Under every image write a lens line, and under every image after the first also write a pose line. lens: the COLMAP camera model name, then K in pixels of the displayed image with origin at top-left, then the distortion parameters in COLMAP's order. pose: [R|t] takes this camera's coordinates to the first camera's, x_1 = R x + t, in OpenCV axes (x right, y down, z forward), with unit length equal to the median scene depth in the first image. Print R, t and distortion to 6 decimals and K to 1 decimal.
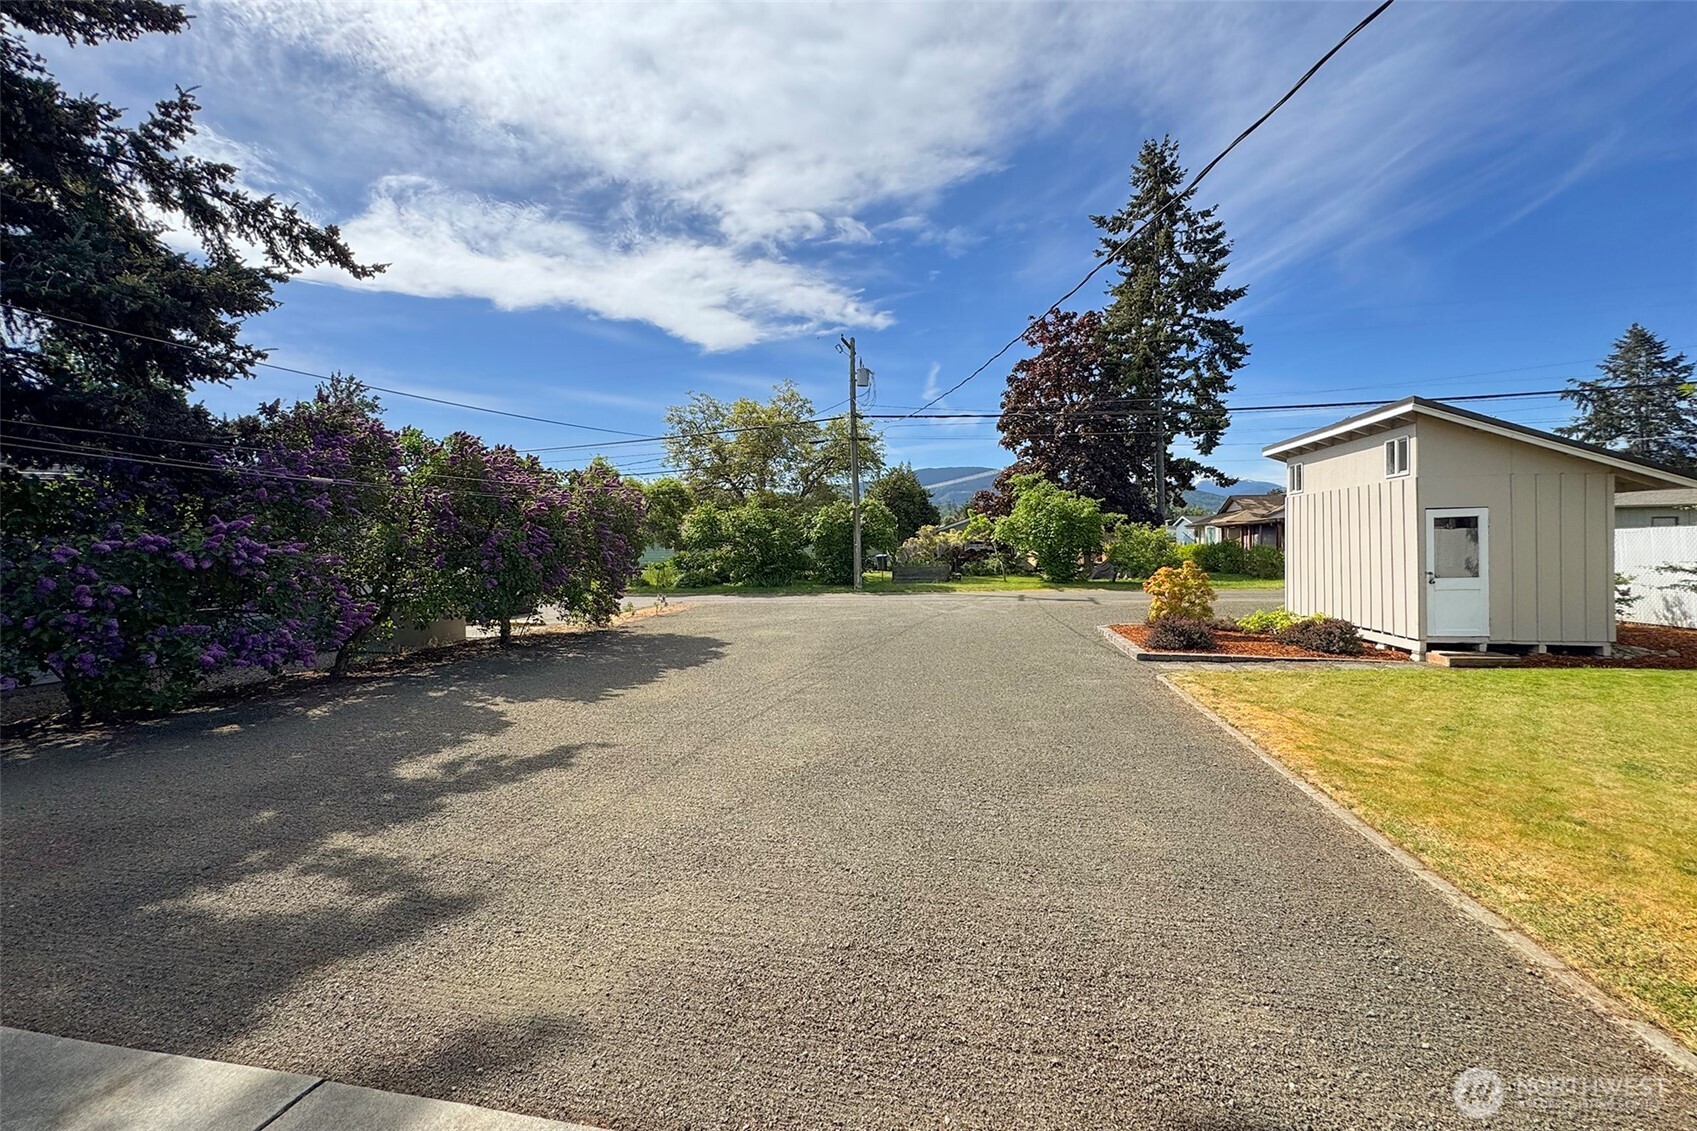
lens RADIAL K [[705.1, 0, 843.6], [0, 705.1, 552.4], [0, 0, 1]] dist [-0.005771, -0.000505]
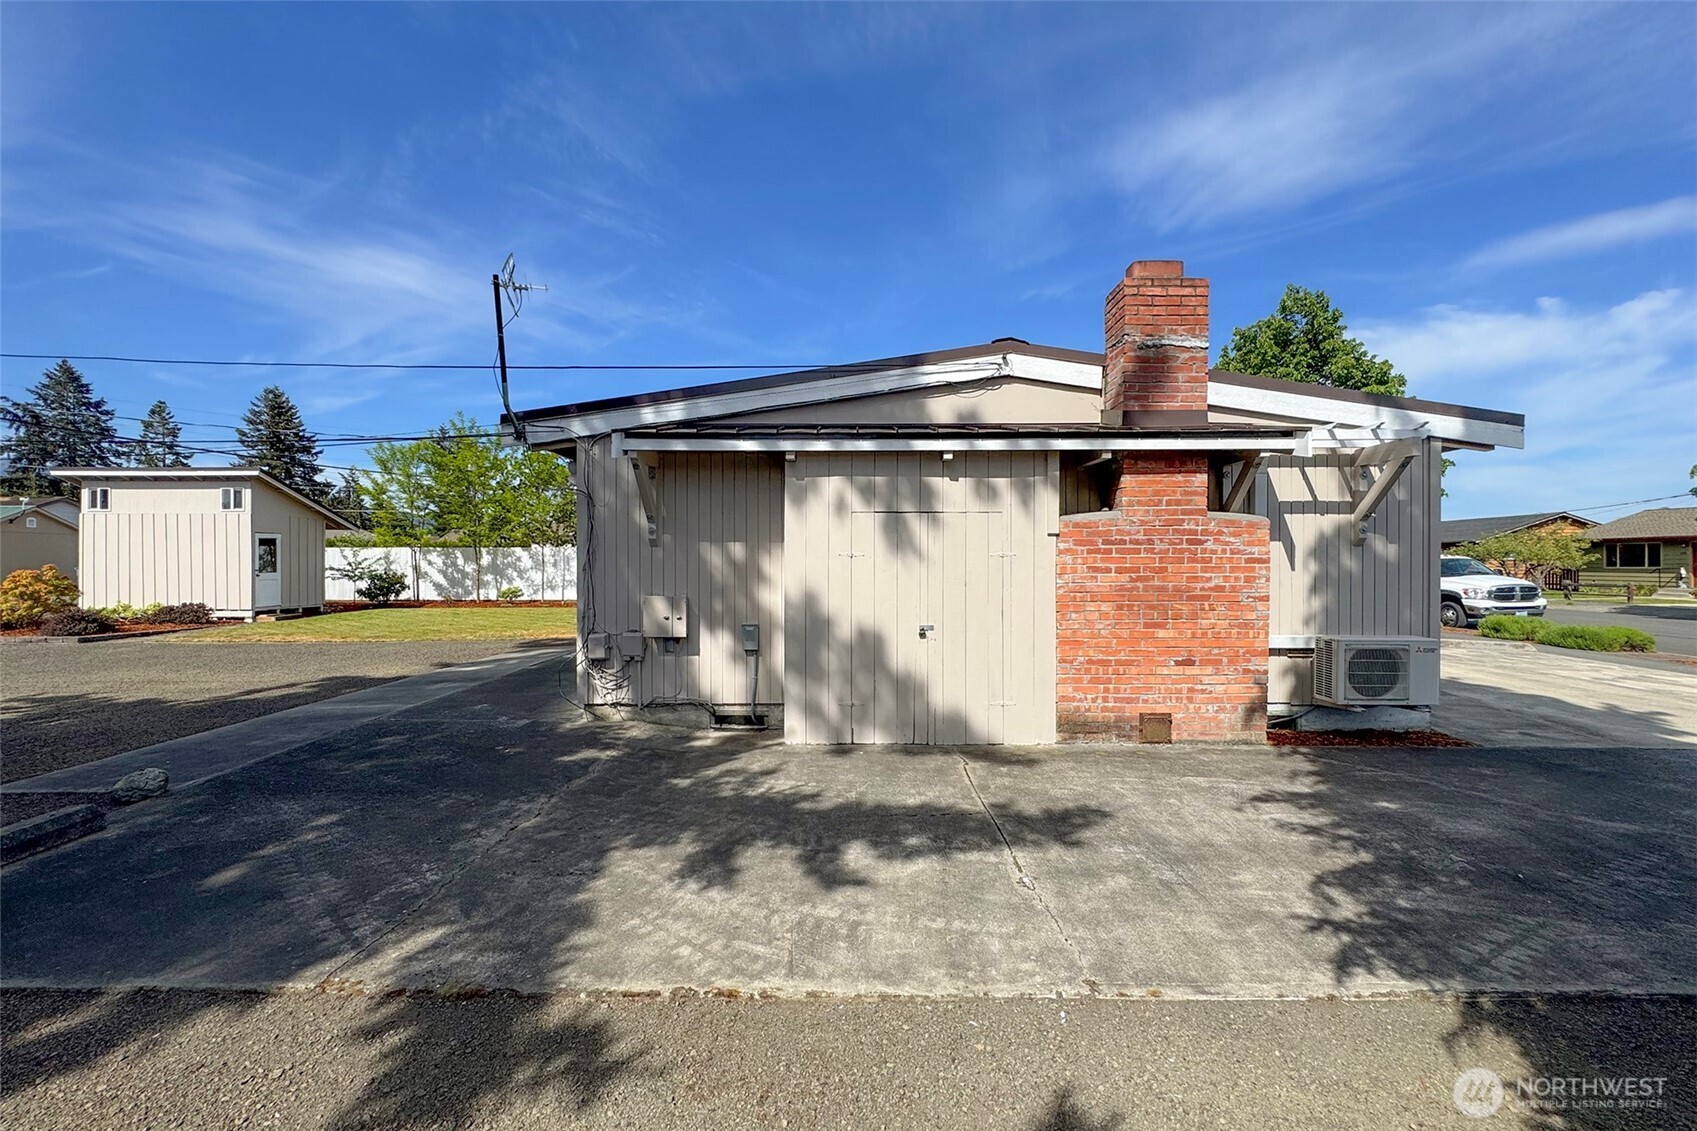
lens RADIAL K [[651.0, 0, 837.4], [0, 651.0, 556.3], [0, 0, 1]] dist [-0.010519, -0.000299]
pose [[-0.180560, 0.009824, 0.983515, -0.292485], [0.012045, 0.999897, -0.007776, 0.007623], [-0.983490, 0.010442, -0.180660, -0.032800]]
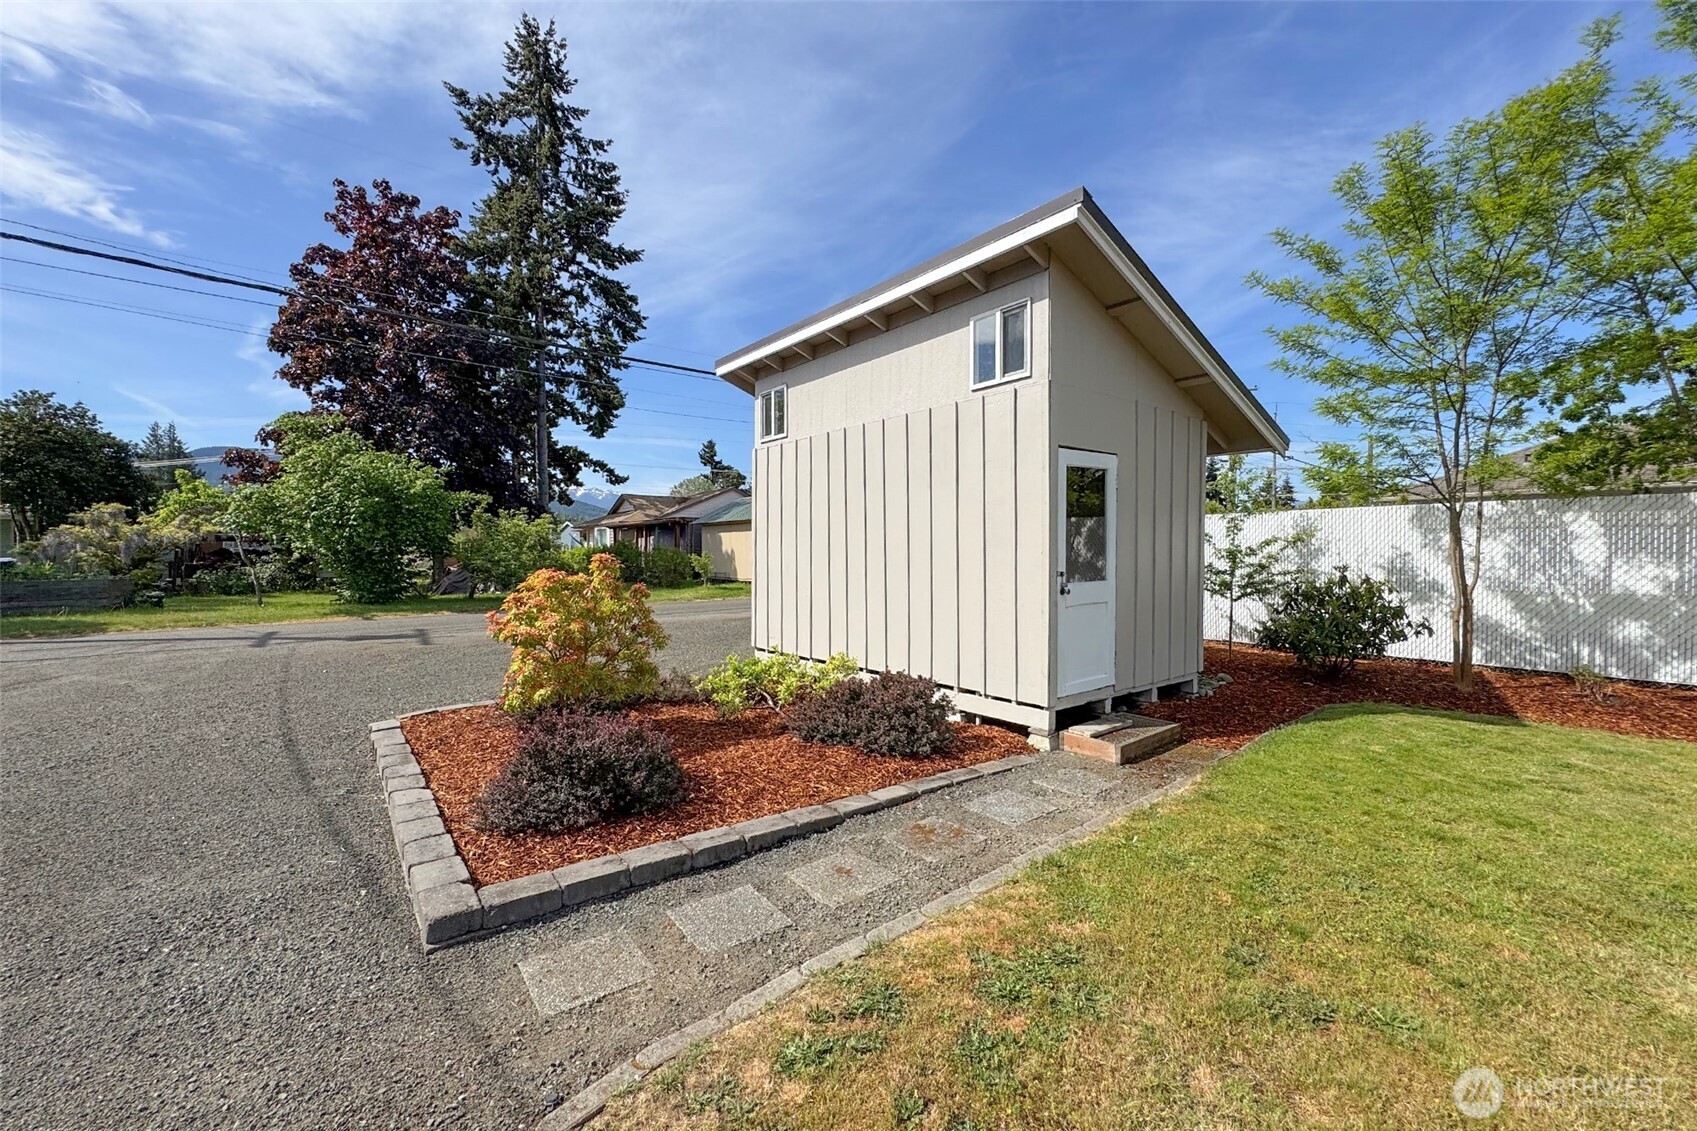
lens RADIAL K [[705.1, 0, 847.5], [0, 705.1, 564.2], [0, 0, 1]] dist [-0.005771, -0.000505]
pose [[0.675708, -0.002057, 0.737167, 0.106787], [-0.000355, 0.999995, 0.003116, 0.006255], [-0.737169, -0.002368, 0.675704, 0.232318]]
